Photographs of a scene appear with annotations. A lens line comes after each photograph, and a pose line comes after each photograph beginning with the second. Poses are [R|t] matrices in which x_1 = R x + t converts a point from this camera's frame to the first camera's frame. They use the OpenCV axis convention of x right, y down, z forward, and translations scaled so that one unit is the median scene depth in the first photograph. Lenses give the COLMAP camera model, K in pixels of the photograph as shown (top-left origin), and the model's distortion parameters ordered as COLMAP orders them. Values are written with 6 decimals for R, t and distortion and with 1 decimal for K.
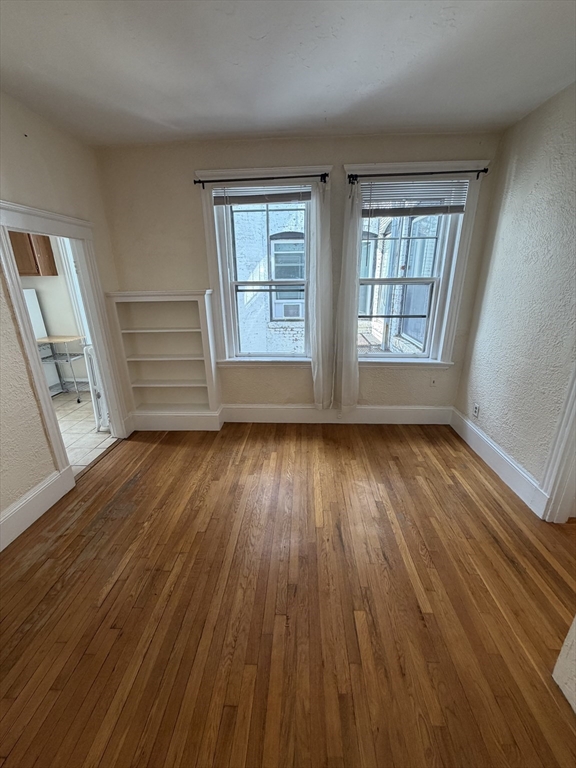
lens RADIAL K [[308.2, 0, 285.6], [0, 308.2, 382.2], [0, 0, 1]] dist [0.000862, 0.000193]
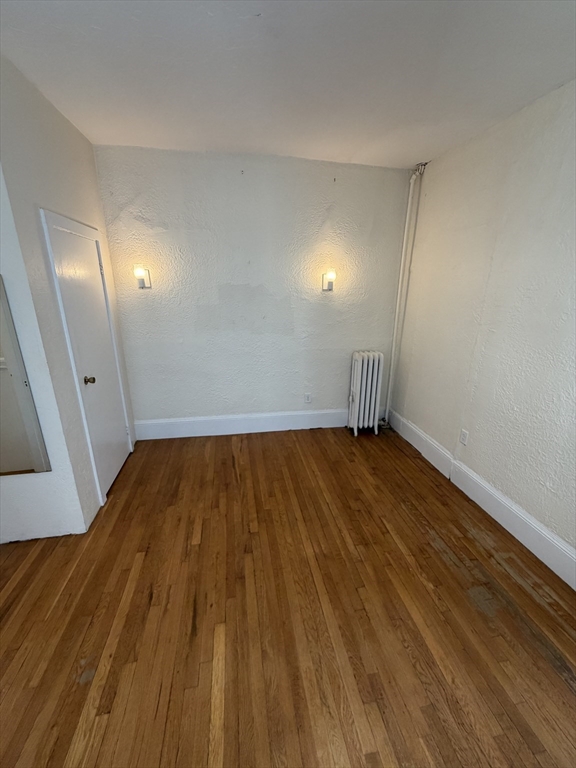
lens RADIAL K [[308.2, 0, 287.9], [0, 308.2, 383.3], [0, 0, 1]] dist [0.000862, 0.000193]
pose [[-0.971594, 0.075431, -0.224309, 0.084294], [-0.071729, 0.809388, 0.582877, -0.522503], [0.225520, 0.582409, -0.780987, 1.458407]]
